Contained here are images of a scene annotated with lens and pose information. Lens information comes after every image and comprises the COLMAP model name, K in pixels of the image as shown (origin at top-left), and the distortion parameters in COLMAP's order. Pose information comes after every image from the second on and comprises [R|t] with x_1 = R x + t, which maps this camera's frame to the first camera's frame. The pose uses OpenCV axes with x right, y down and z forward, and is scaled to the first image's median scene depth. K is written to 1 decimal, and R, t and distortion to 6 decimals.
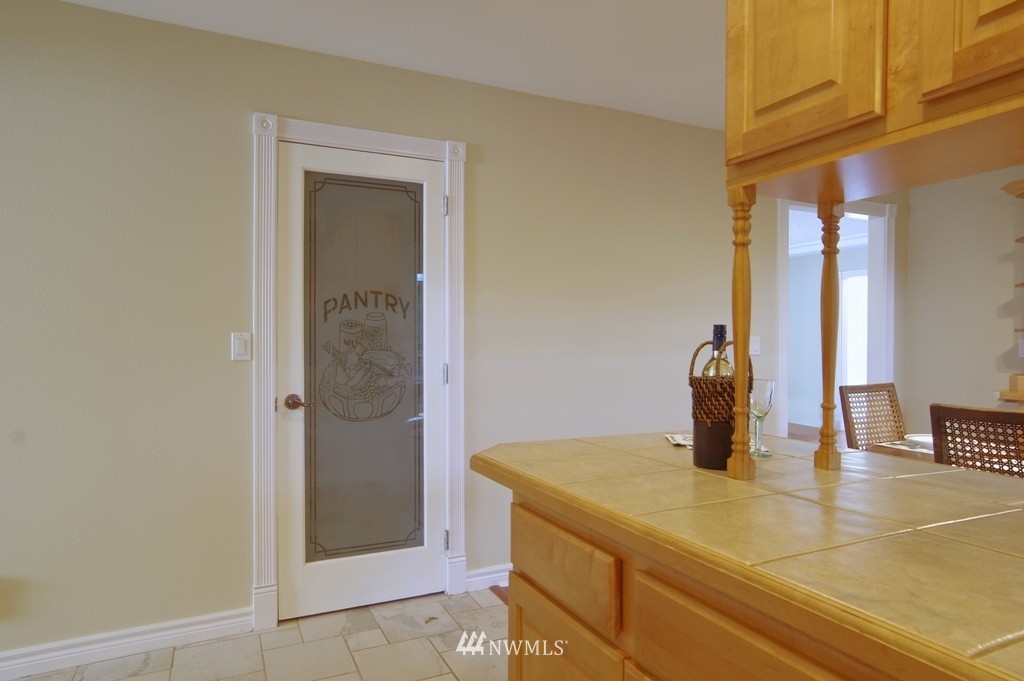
lens RADIAL K [[625.7, 0, 512.0], [0, 625.7, 340.5], [0, 0, 1]] dist [-0.030551, 0.026506]
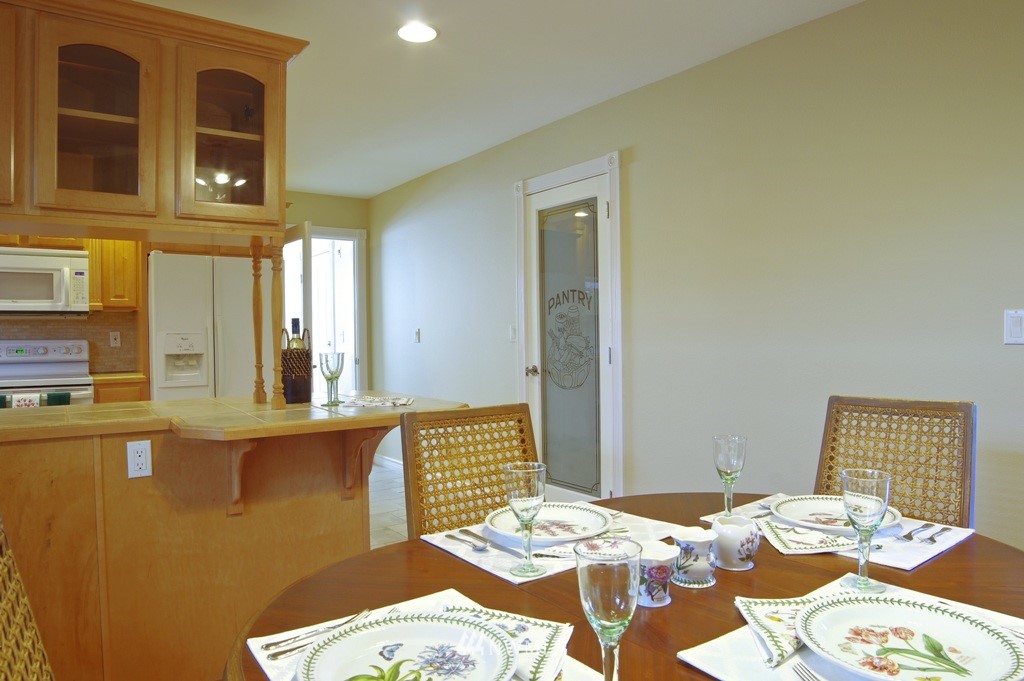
lens RADIAL K [[625.7, 0, 512.0], [0, 625.7, 340.5], [0, 0, 1]] dist [-0.030551, 0.026506]
pose [[0.188113, 0.008390, -0.982112, 1.047126], [0.014418, 0.999832, 0.011303, 0.009856], [0.982042, -0.016287, 0.187960, 0.647213]]
